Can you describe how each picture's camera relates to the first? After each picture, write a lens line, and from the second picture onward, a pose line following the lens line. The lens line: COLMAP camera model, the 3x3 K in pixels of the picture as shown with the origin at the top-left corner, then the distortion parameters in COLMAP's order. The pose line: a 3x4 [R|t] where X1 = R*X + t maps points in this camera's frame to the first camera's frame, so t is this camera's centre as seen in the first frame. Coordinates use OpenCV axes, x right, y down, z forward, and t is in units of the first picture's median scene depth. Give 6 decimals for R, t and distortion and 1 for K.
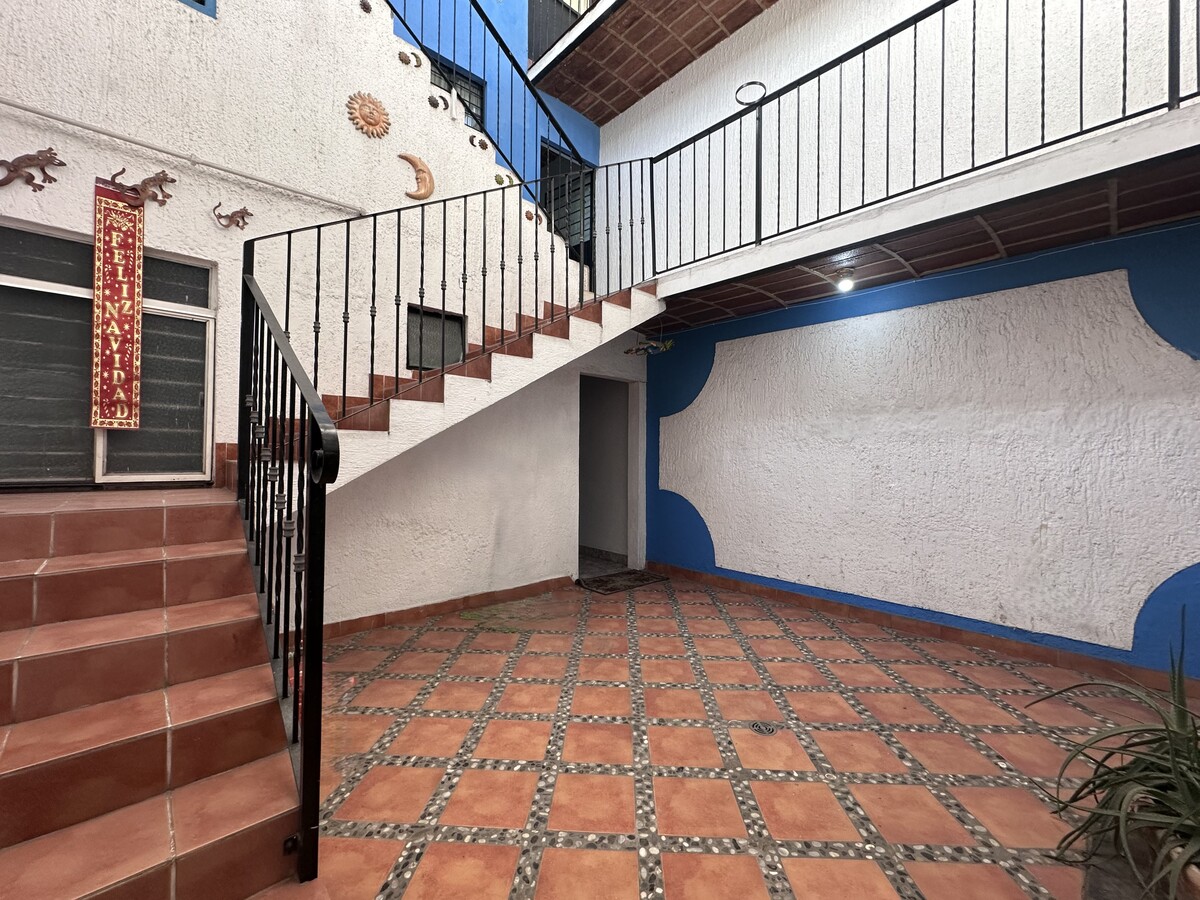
lens RADIAL K [[489.2, 0, 600.0], [0, 489.2, 450.0], [0, 0, 1]] dist [-0.005162, 0.000476]
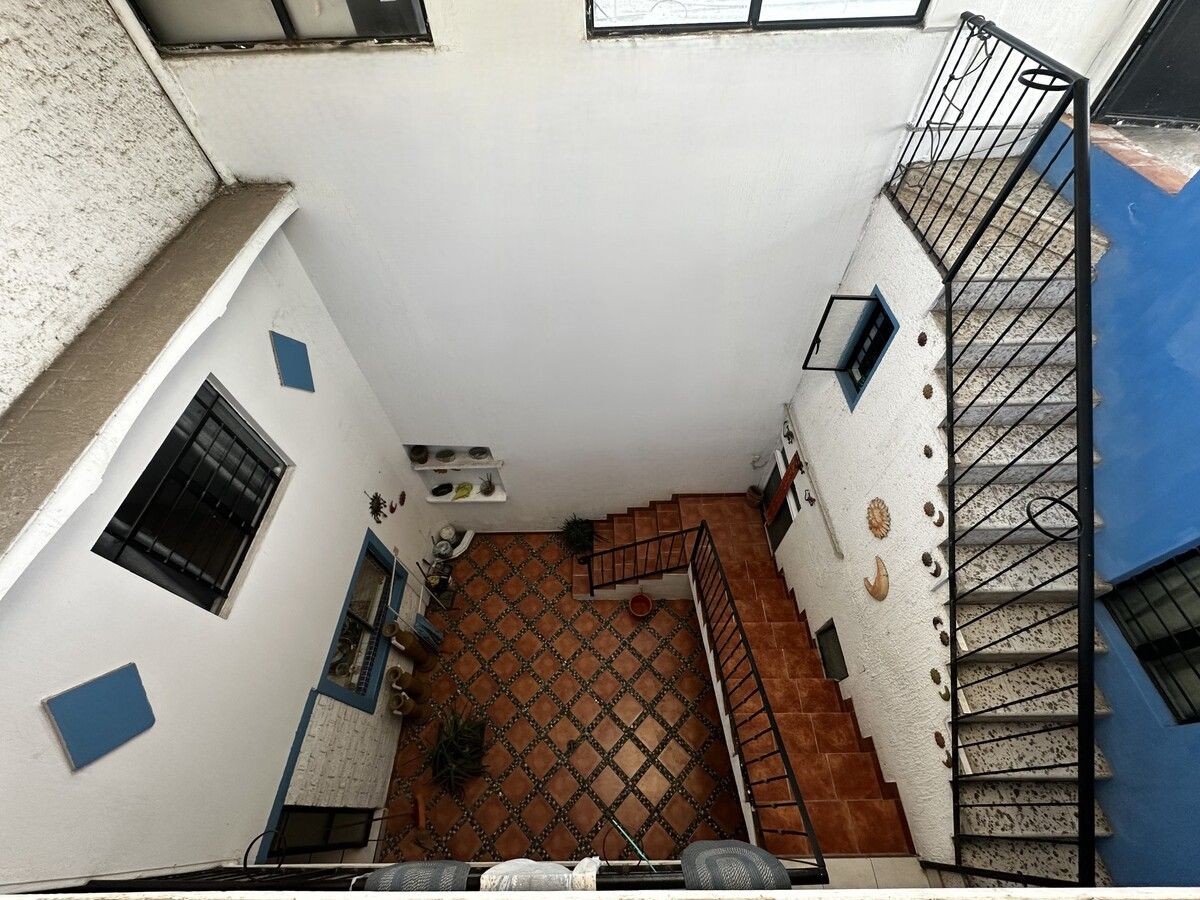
lens RADIAL K [[489.2, 0, 600.0], [0, 489.2, 450.0], [0, 0, 1]] dist [-0.005162, 0.000476]
pose [[-0.673063, 0.598199, -0.434907, 0.361151], [0.033566, 0.612144, 0.790034, -2.073673], [0.738823, 0.517144, -0.432091, 1.212045]]
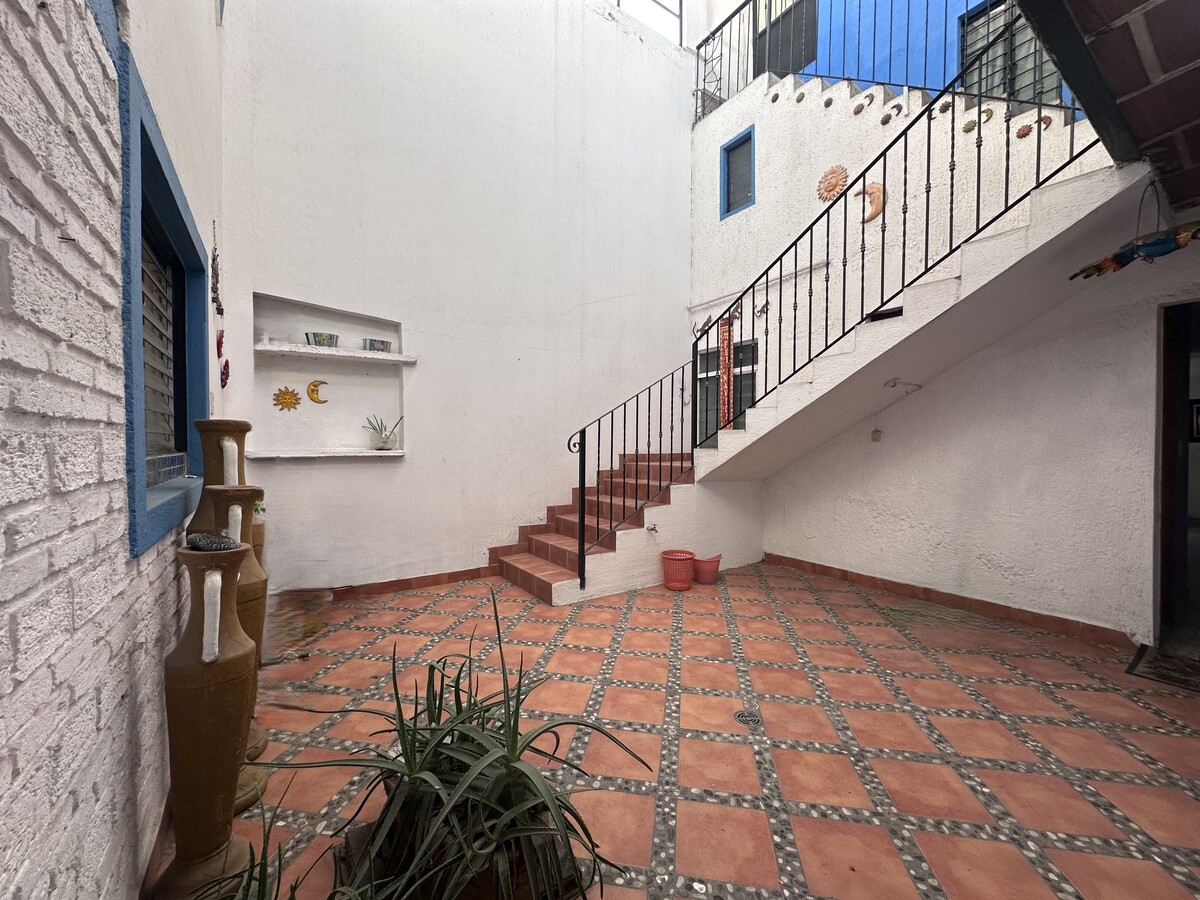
lens RADIAL K [[477.8, 0, 600.0], [0, 477.8, 450.0], [0, 0, 1]] dist [-0.002876, -0.000115]
pose [[-0.139395, 0.004529, -0.990226, 1.135328], [0.009927, 0.999946, 0.003176, 0.018933], [0.990187, -0.009387, -0.139433, 0.721891]]
